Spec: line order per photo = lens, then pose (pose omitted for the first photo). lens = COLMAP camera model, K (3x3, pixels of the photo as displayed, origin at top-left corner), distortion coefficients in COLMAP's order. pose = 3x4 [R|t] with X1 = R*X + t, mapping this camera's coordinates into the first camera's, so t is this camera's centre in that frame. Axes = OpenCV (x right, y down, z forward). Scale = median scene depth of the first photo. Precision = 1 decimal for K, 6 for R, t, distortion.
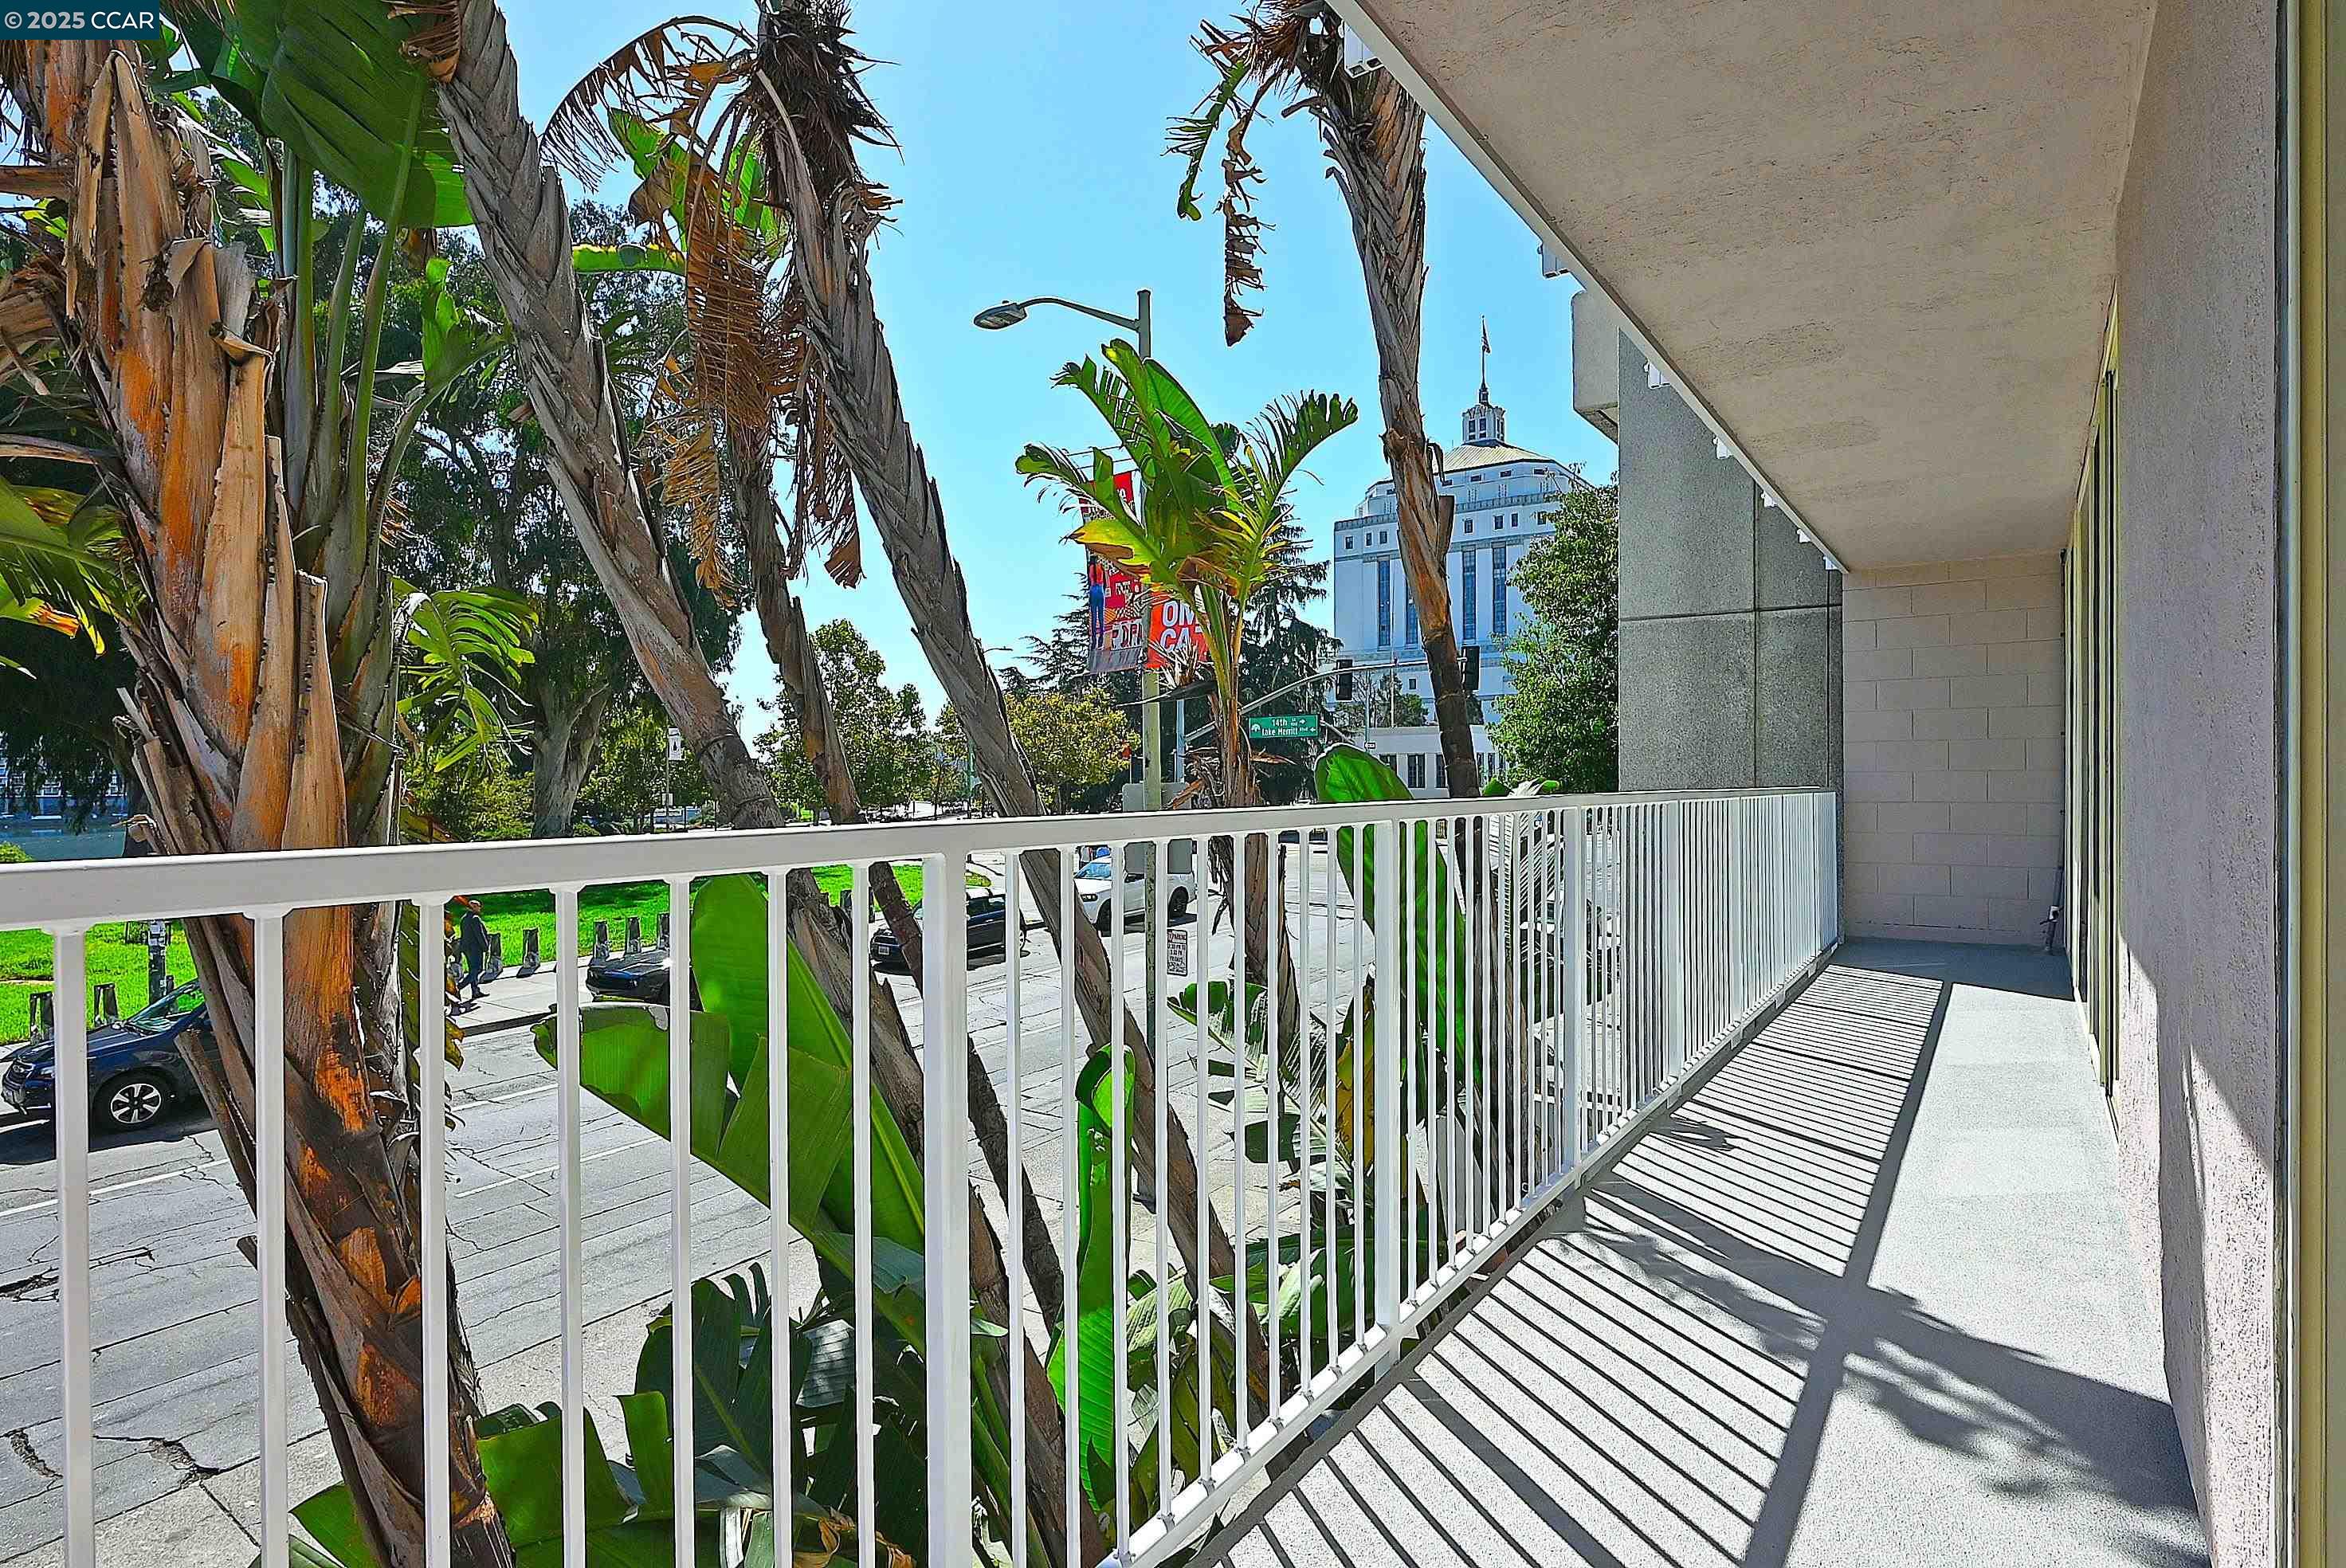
lens RADIAL K [[1190.3, 0, 1181.5], [0, 1190.3, 781.9], [0, 0, 1]] dist [-0.000391, 0.000471]
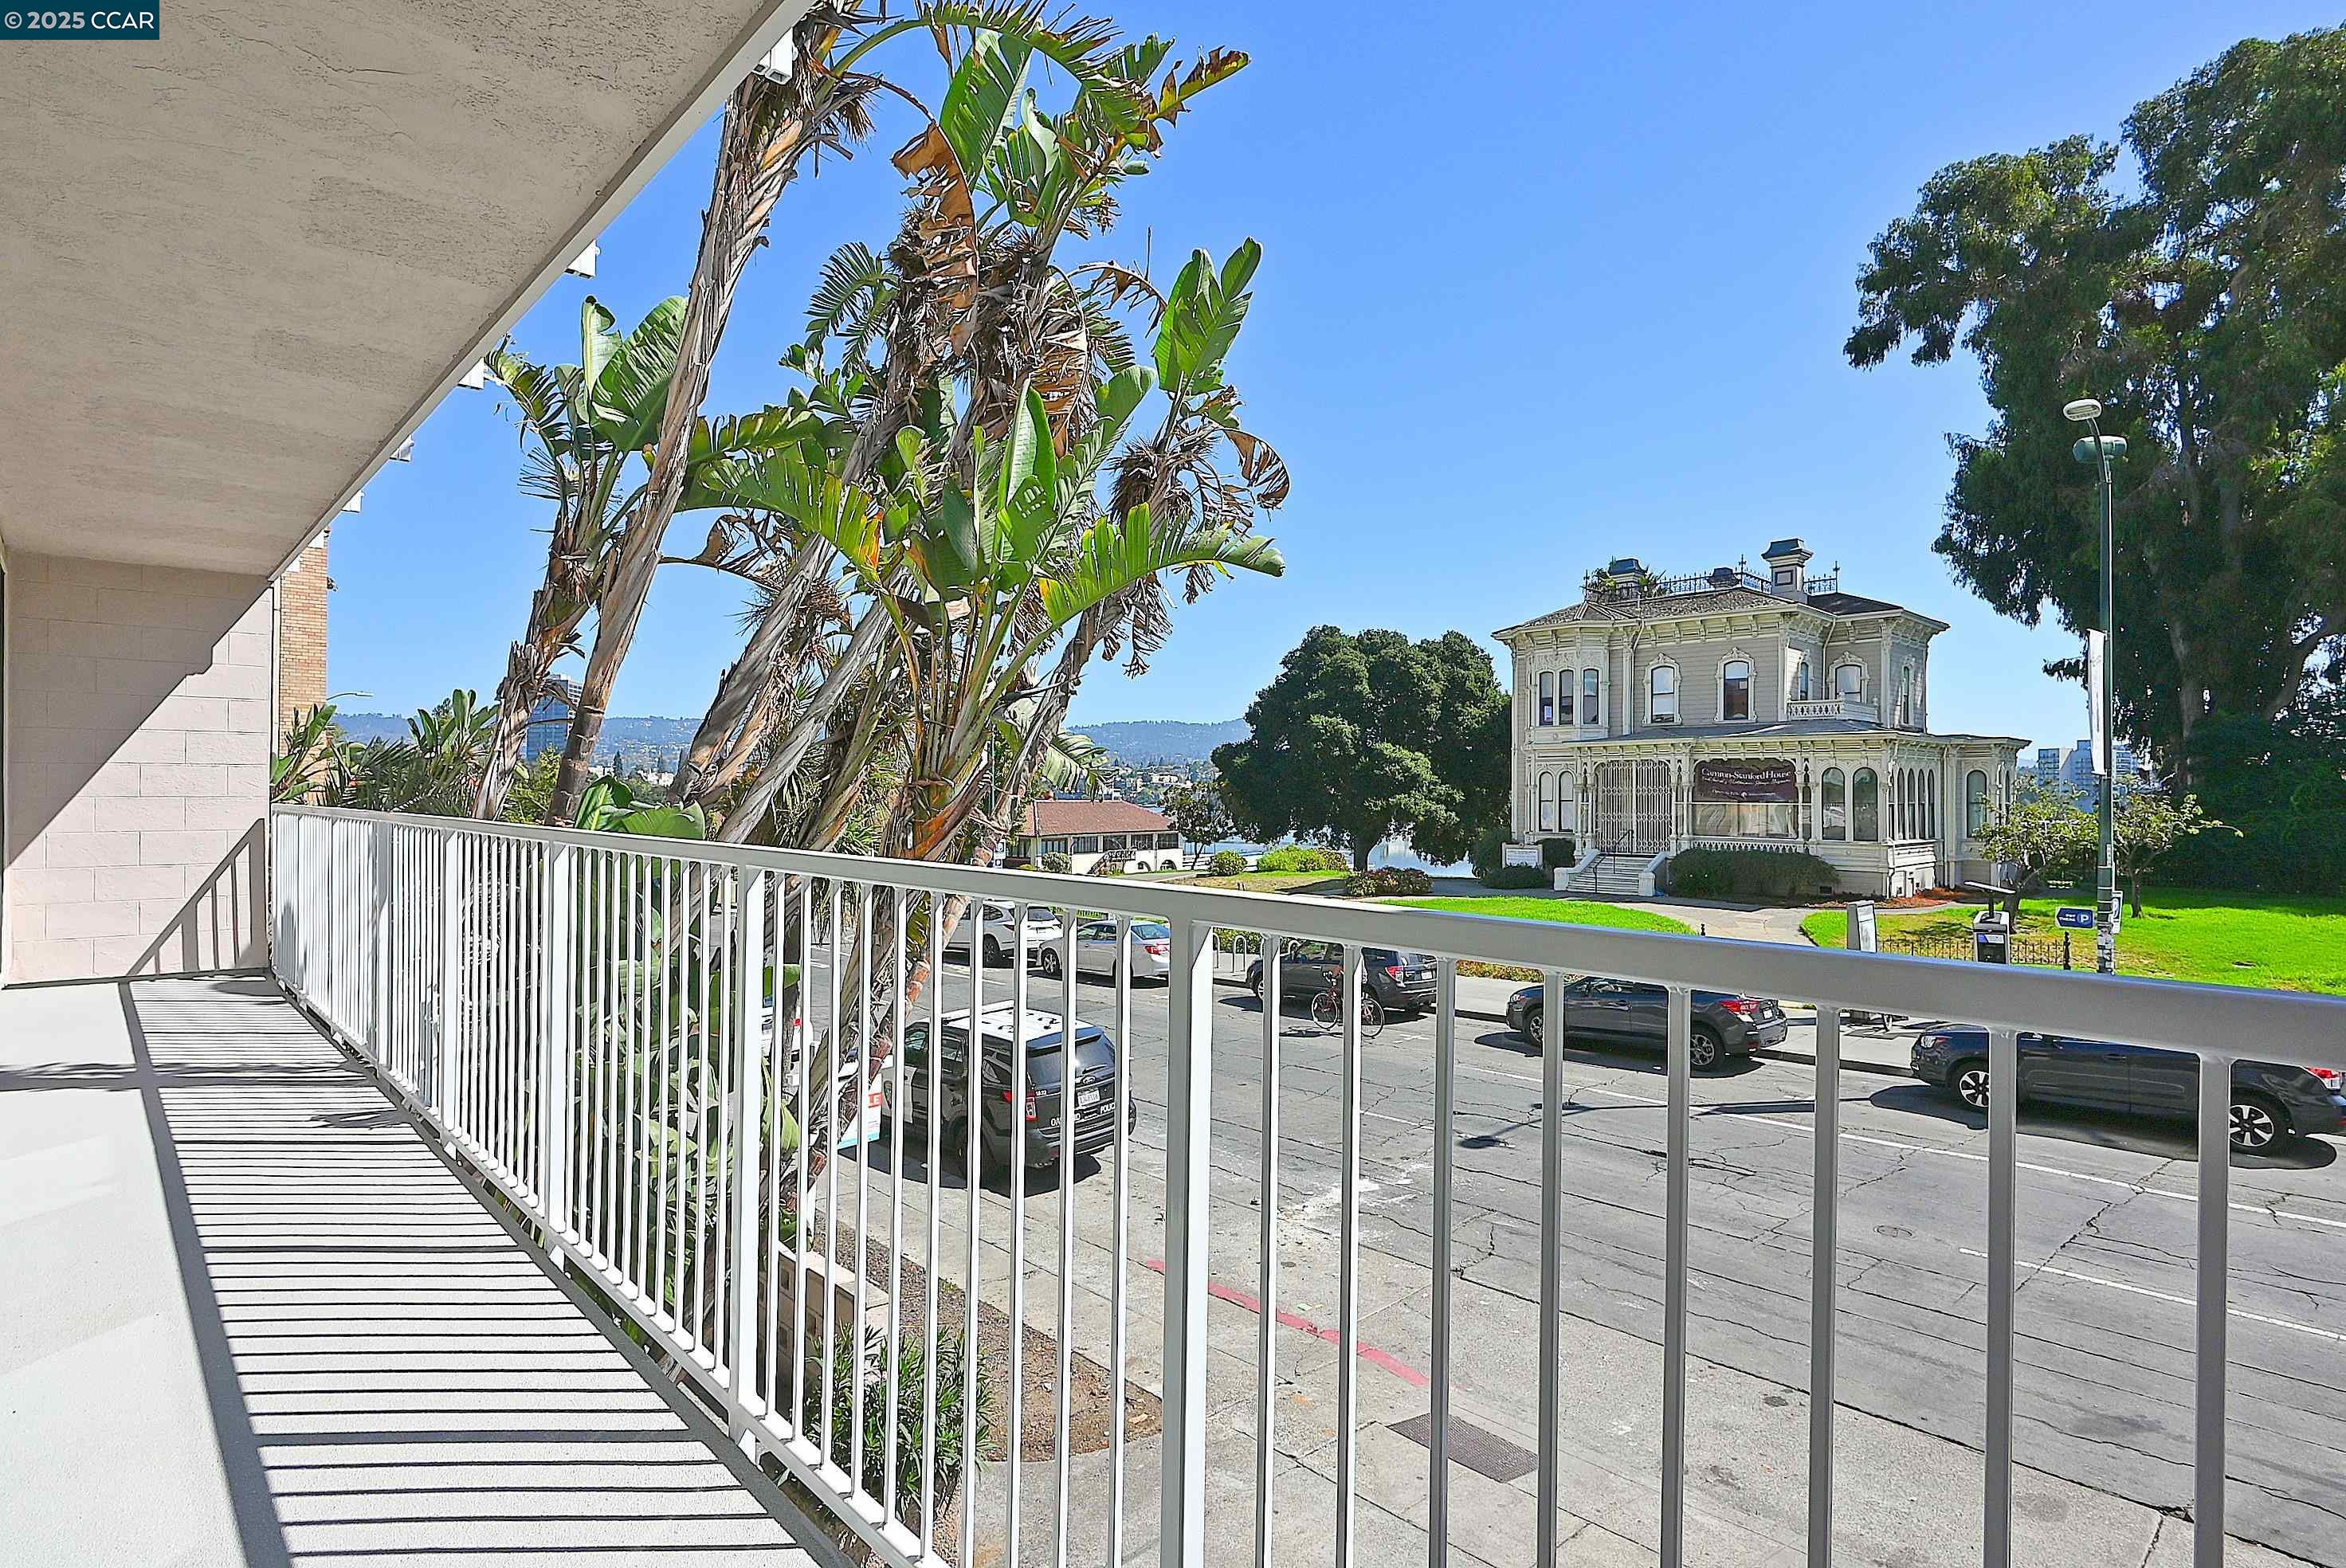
lens RADIAL K [[1190.3, 0, 1181.5], [0, 1190.3, 781.9], [0, 0, 1]] dist [-0.000391, 0.000471]
pose [[-0.212344, 0.000166, -0.977195, 1.326319], [0.005333, 0.999985, -0.000989, -0.061934], [0.977180, -0.005422, -0.212342, 1.928144]]
